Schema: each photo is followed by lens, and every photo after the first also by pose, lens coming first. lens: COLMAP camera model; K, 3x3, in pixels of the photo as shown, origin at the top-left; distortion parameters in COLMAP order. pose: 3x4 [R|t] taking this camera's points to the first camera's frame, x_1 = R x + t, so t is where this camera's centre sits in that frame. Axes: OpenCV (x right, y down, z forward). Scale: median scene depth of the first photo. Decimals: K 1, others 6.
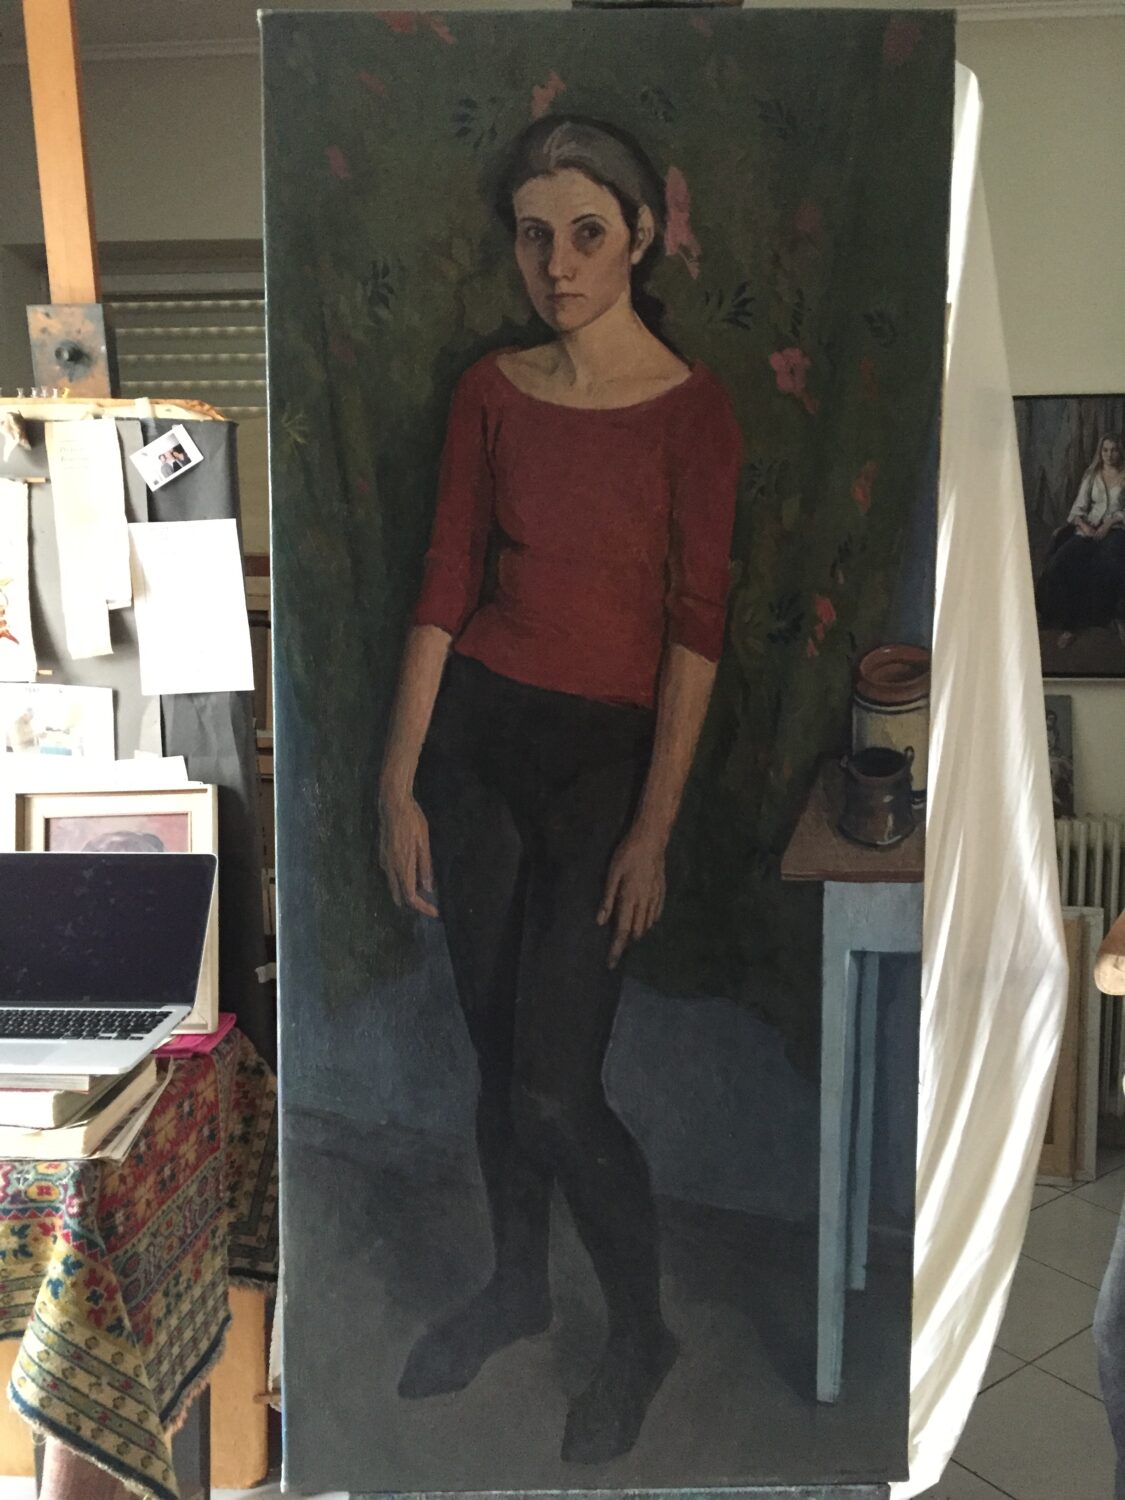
lens RADIAL K [[1293.9, 0, 562.5], [0, 1293.9, 750.0], [0, 0, 1]] dist [0.074071, -0.115565]
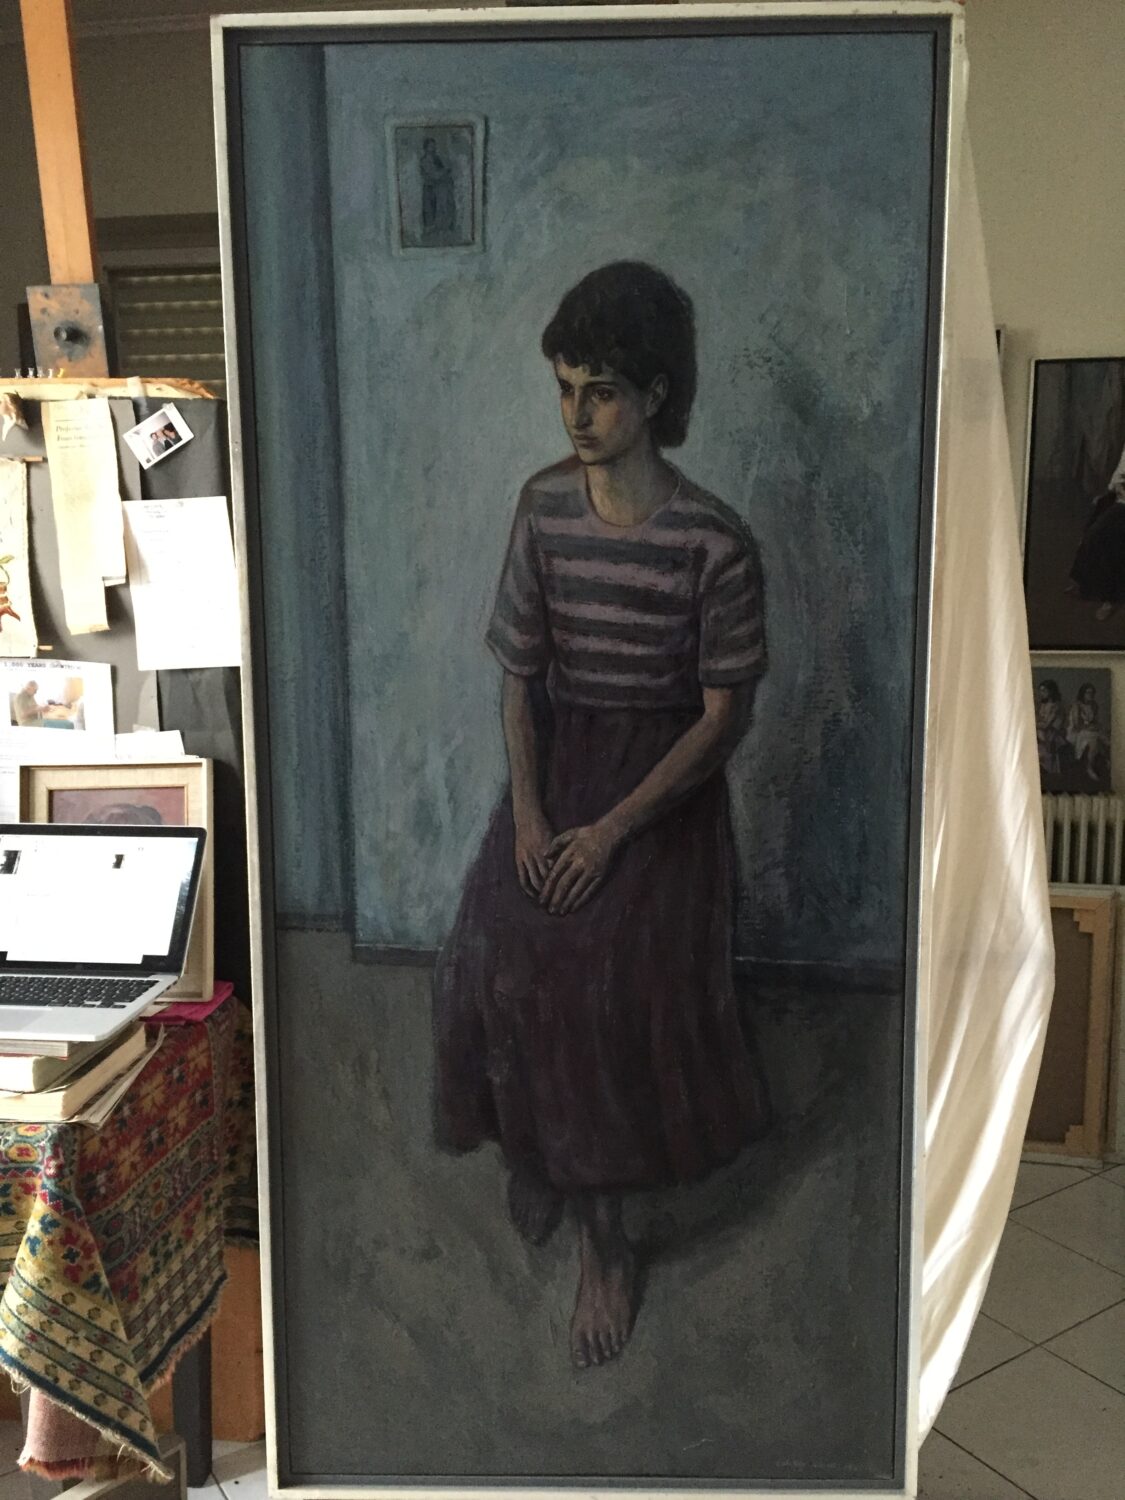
lens RADIAL K [[1295.0, 0, 562.5], [0, 1295.0, 750.0], [0, 0, 1]] dist [0.092371, -0.165855]
pose [[0.998181, 0.005994, -0.059998, 0.074208], [-0.004460, 0.999661, 0.025671, -0.008025], [0.060131, -0.025357, 0.997868, -0.001352]]
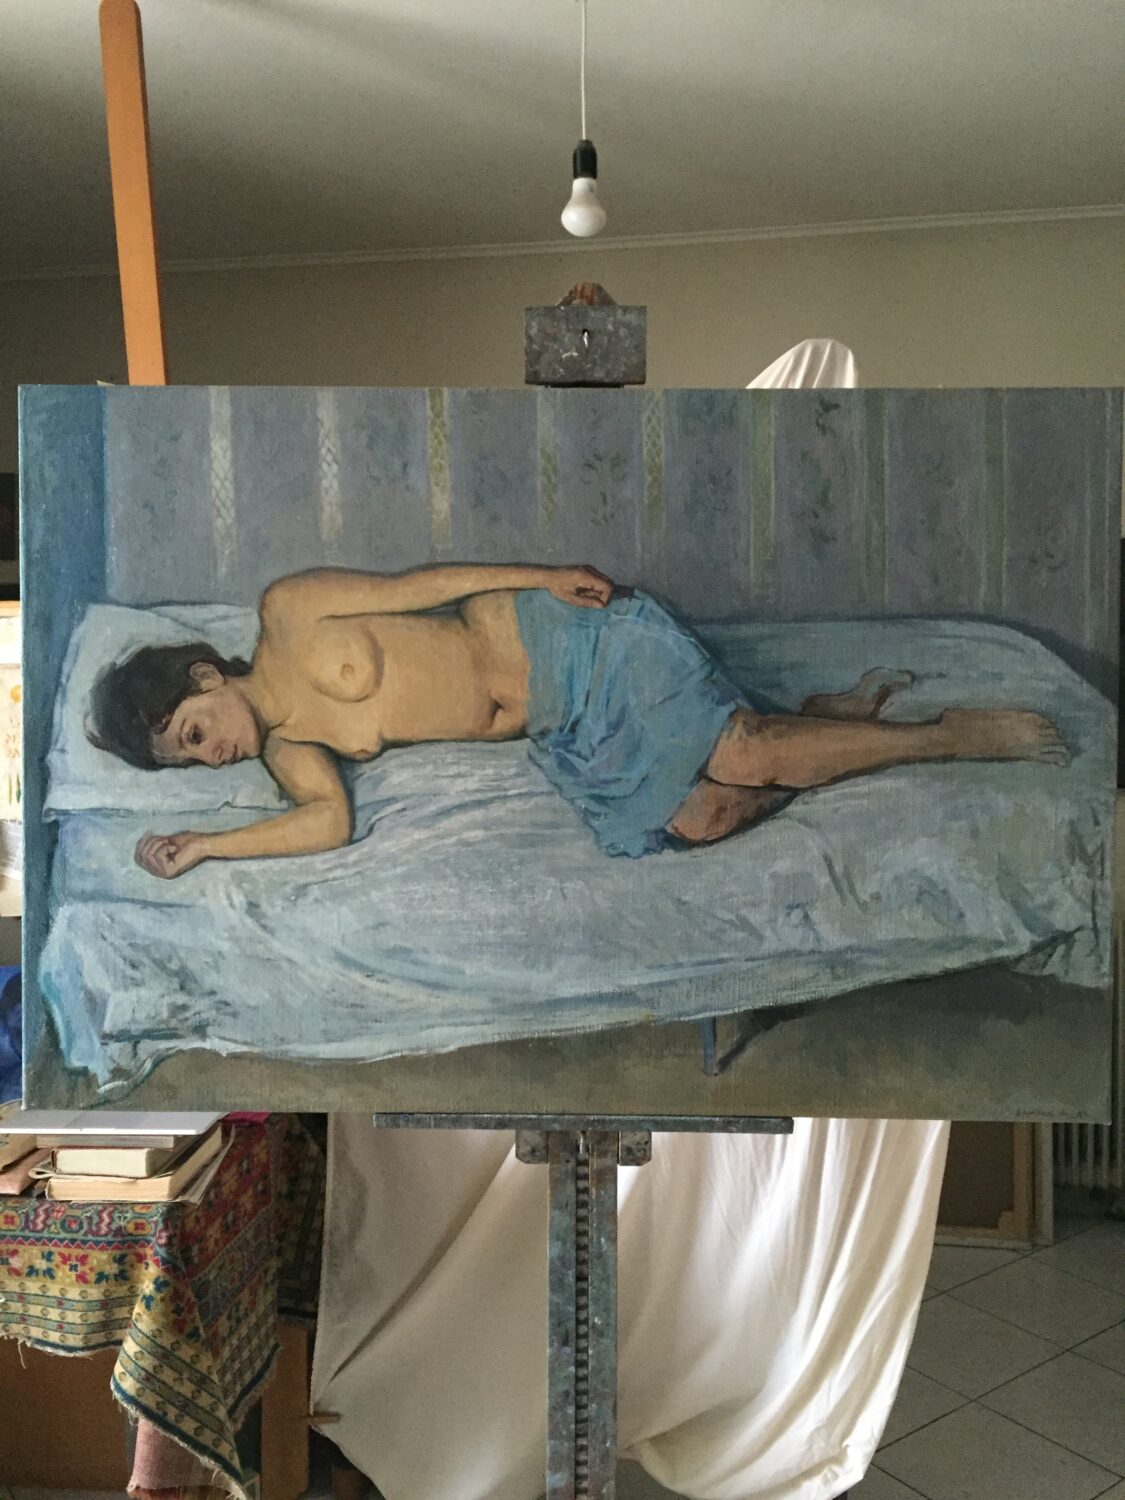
lens RADIAL K [[1302.2, 0, 562.5], [0, 1302.2, 750.0], [0, 0, 1]] dist [0.114570, -0.225245]
pose [[0.999540, -0.014305, -0.026760, 0.052517], [0.012534, 0.997792, -0.065221, -0.035203], [0.027634, 0.064856, 0.997512, -0.265509]]
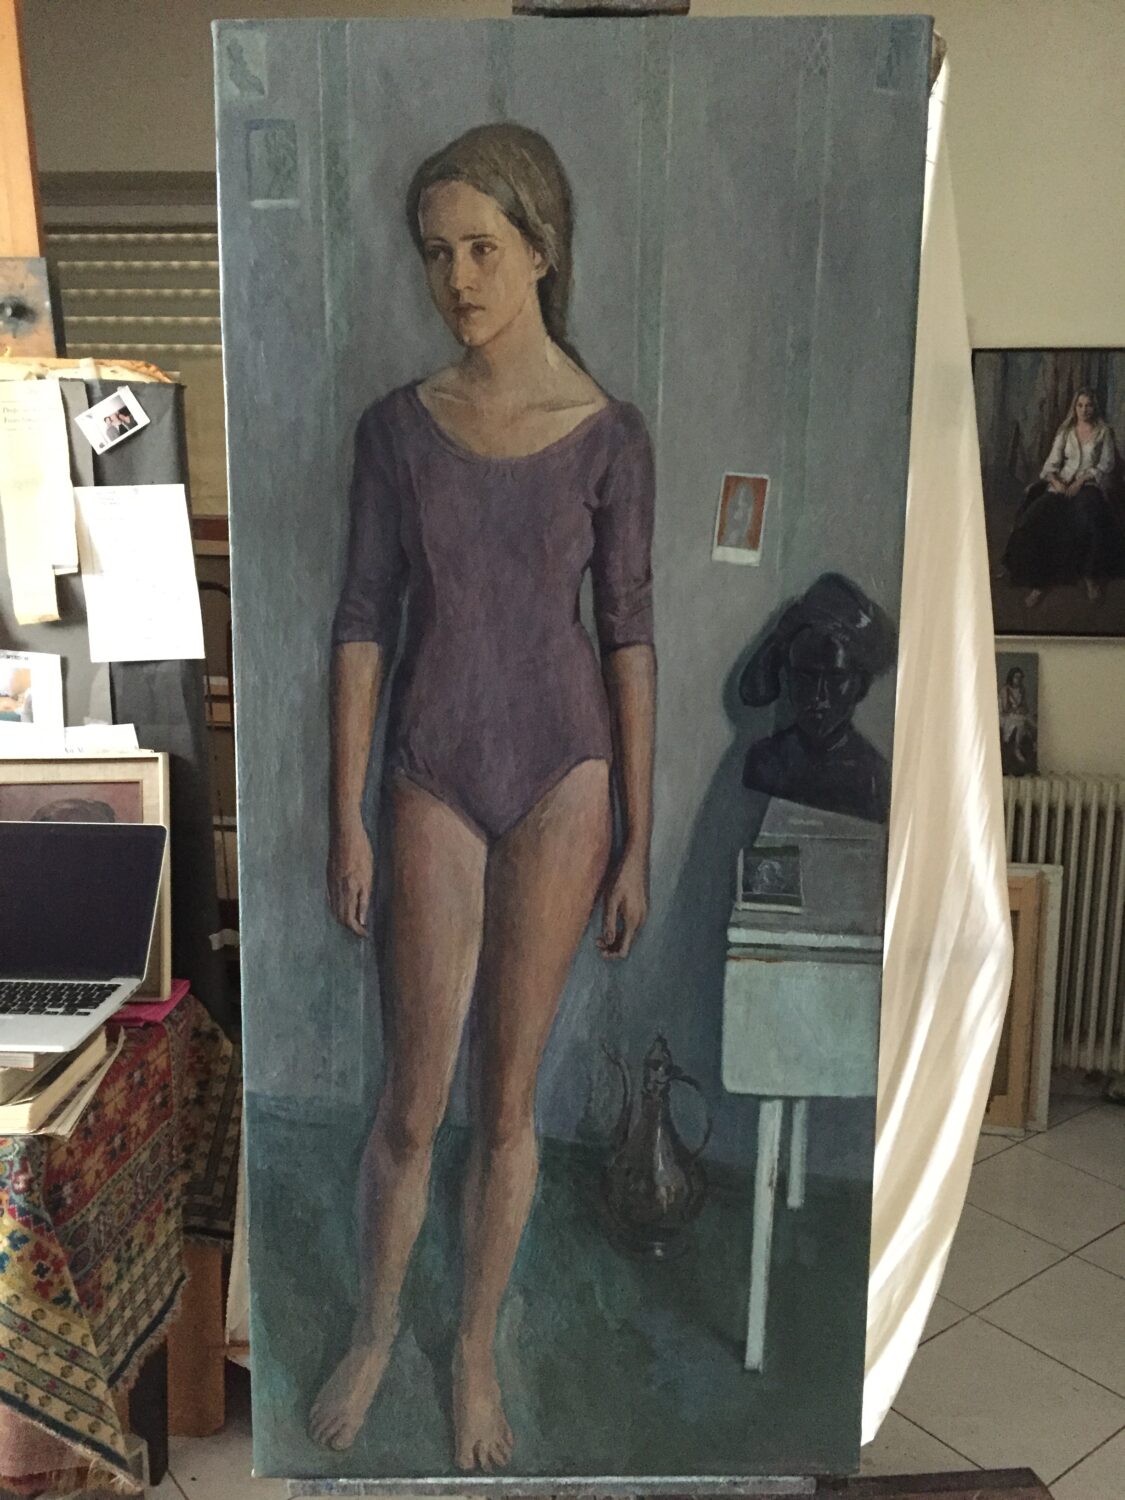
lens RADIAL K [[1293.9, 0, 562.5], [0, 1293.9, 750.0], [0, 0, 1]] dist [0.074071, -0.115565]
pose [[0.999869, 0.009213, 0.013290, 0.023360], [-0.009935, 0.998418, 0.055350, -0.035973], [-0.012759, -0.055475, 0.998379, 0.005659]]
